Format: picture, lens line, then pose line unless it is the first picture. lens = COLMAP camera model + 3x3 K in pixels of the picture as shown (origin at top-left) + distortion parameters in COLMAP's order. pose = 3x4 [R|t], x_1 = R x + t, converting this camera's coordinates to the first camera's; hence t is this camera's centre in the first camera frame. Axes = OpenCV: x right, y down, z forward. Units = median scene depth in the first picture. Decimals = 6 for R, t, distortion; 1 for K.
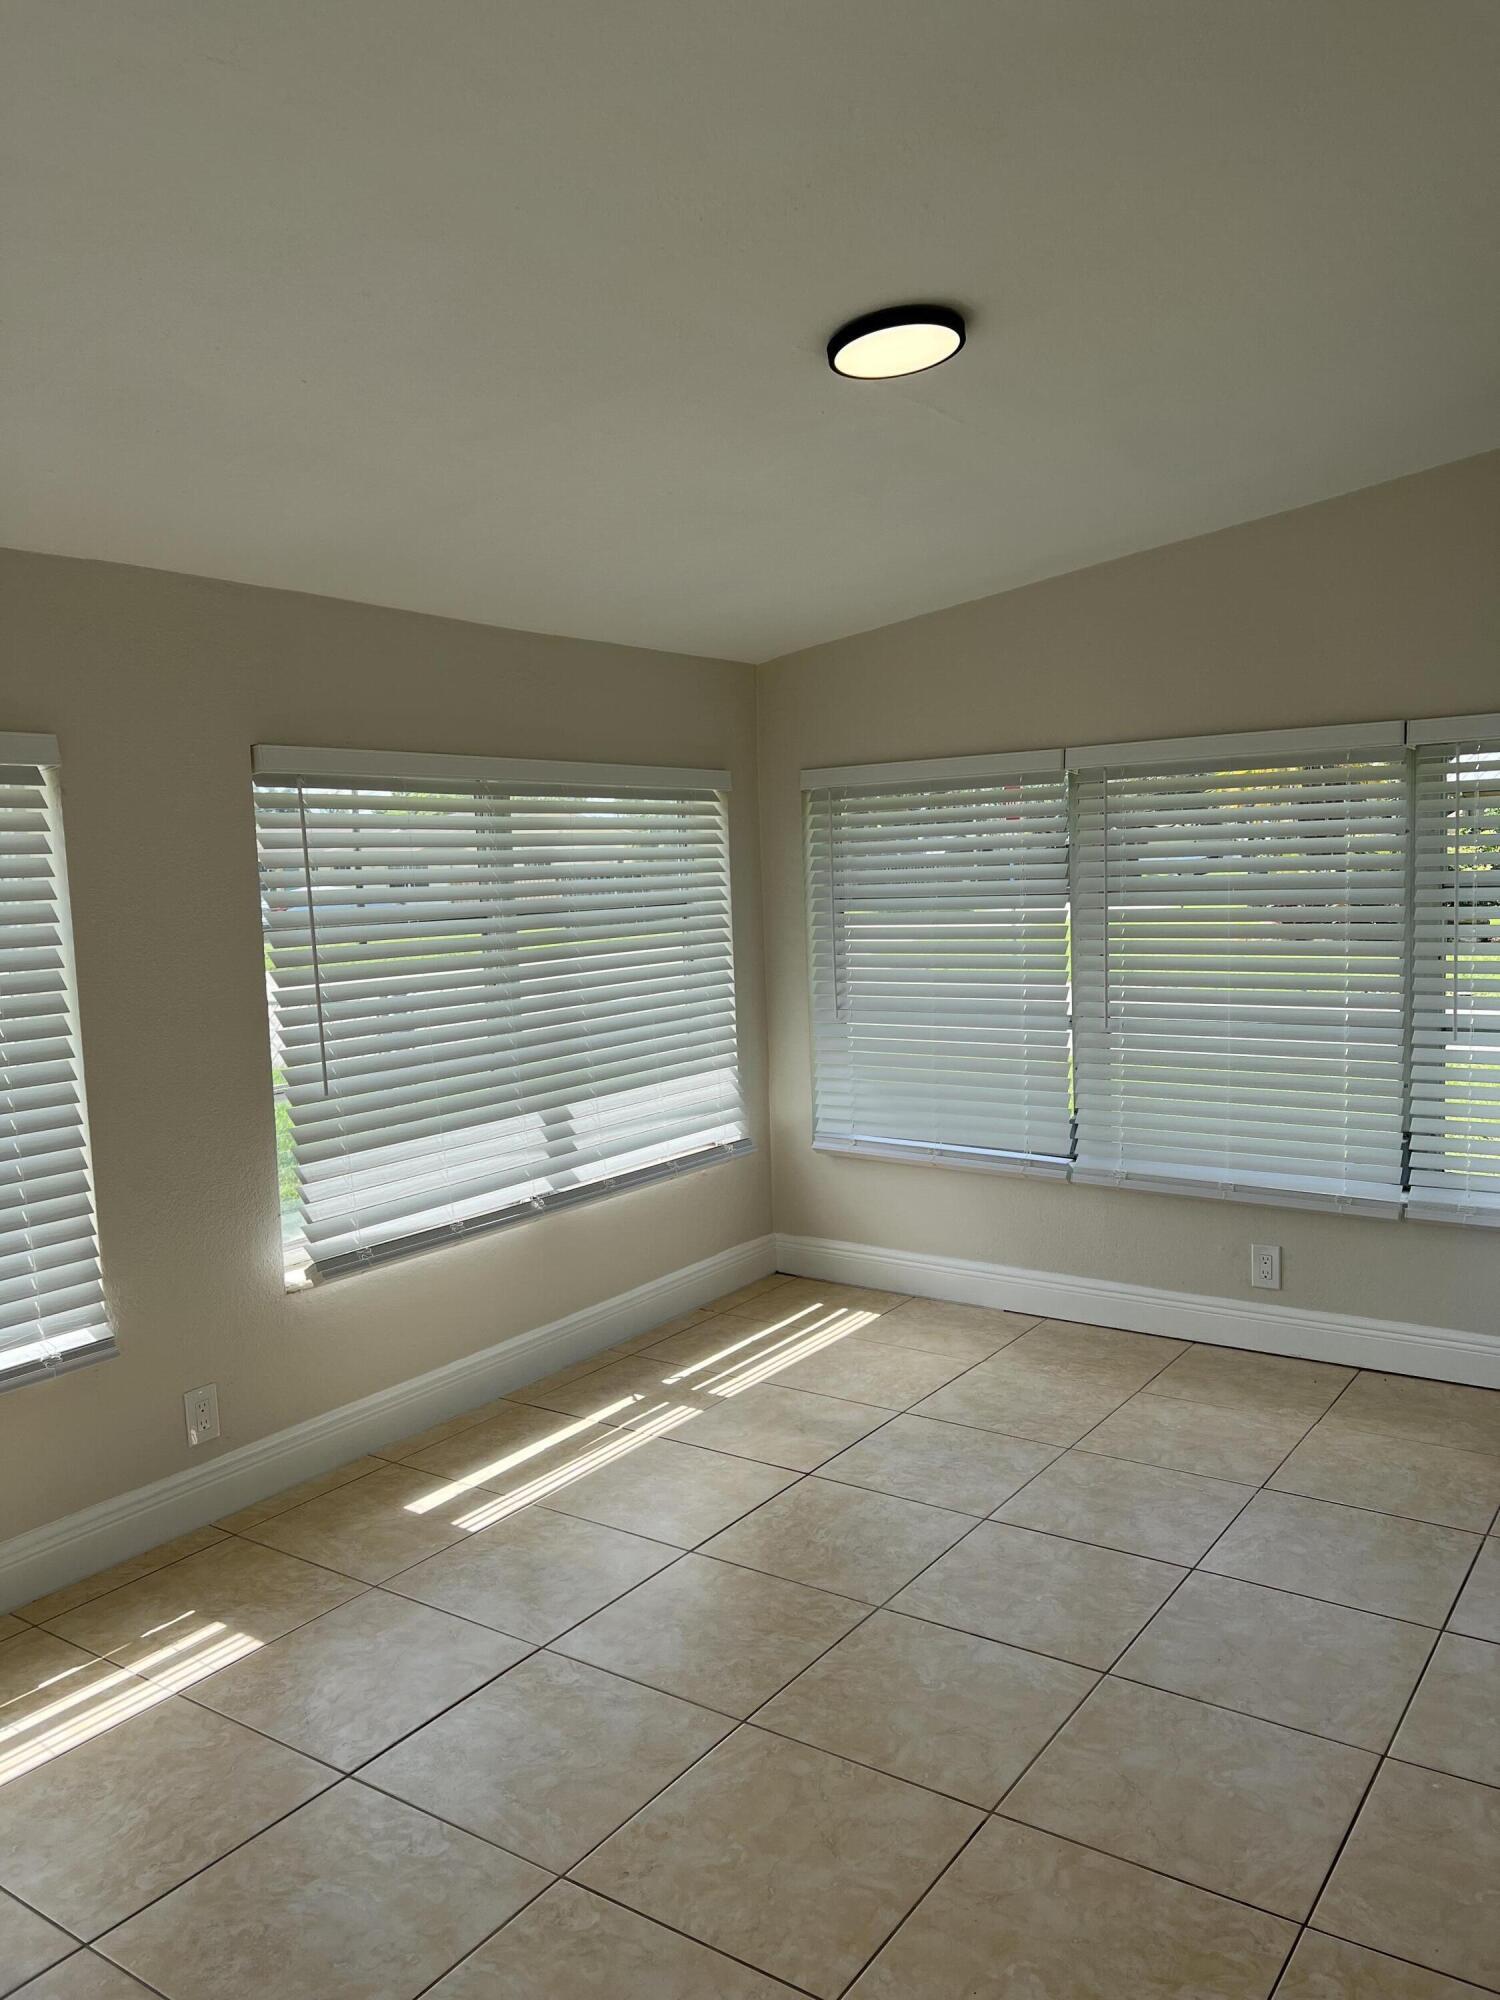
lens RADIAL K [[1510.8, 0, 755.9], [0, 1510.8, 999.8], [0, 0, 1]] dist [0.053748, -0.057008]
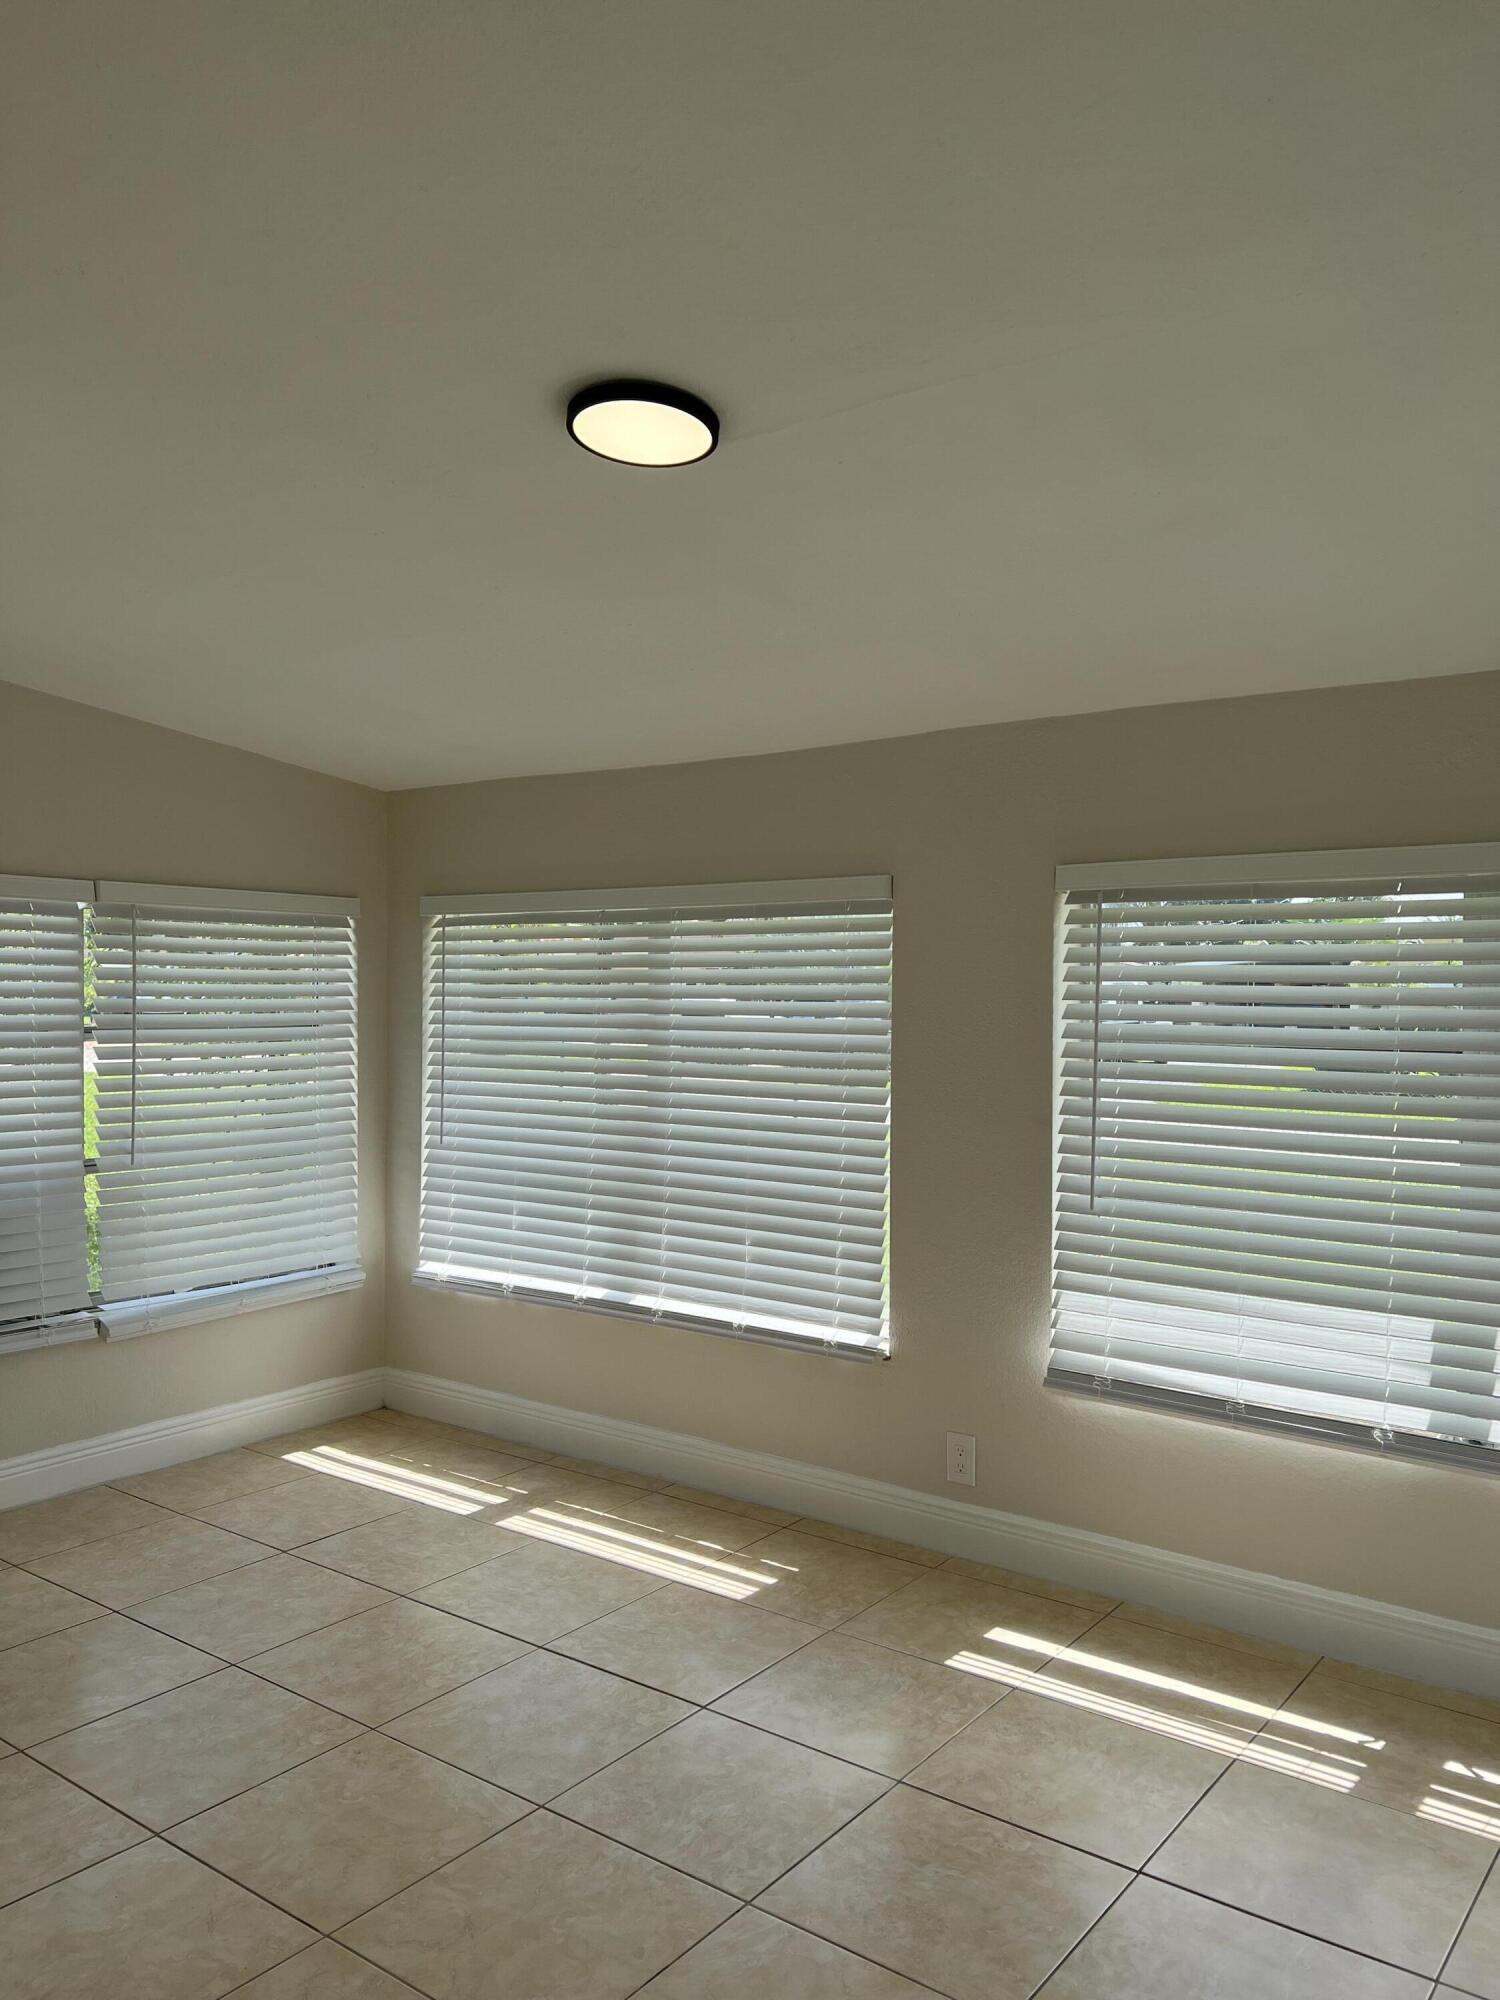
lens RADIAL K [[1510.8, 0, 755.9], [0, 1510.8, 999.8], [0, 0, 1]] dist [0.053748, -0.057008]
pose [[-0.035226, 0.037320, -0.998682, 0.833755], [-0.102186, 0.993930, 0.040747, -0.107208], [0.994141, 0.103487, -0.031199, 0.930893]]
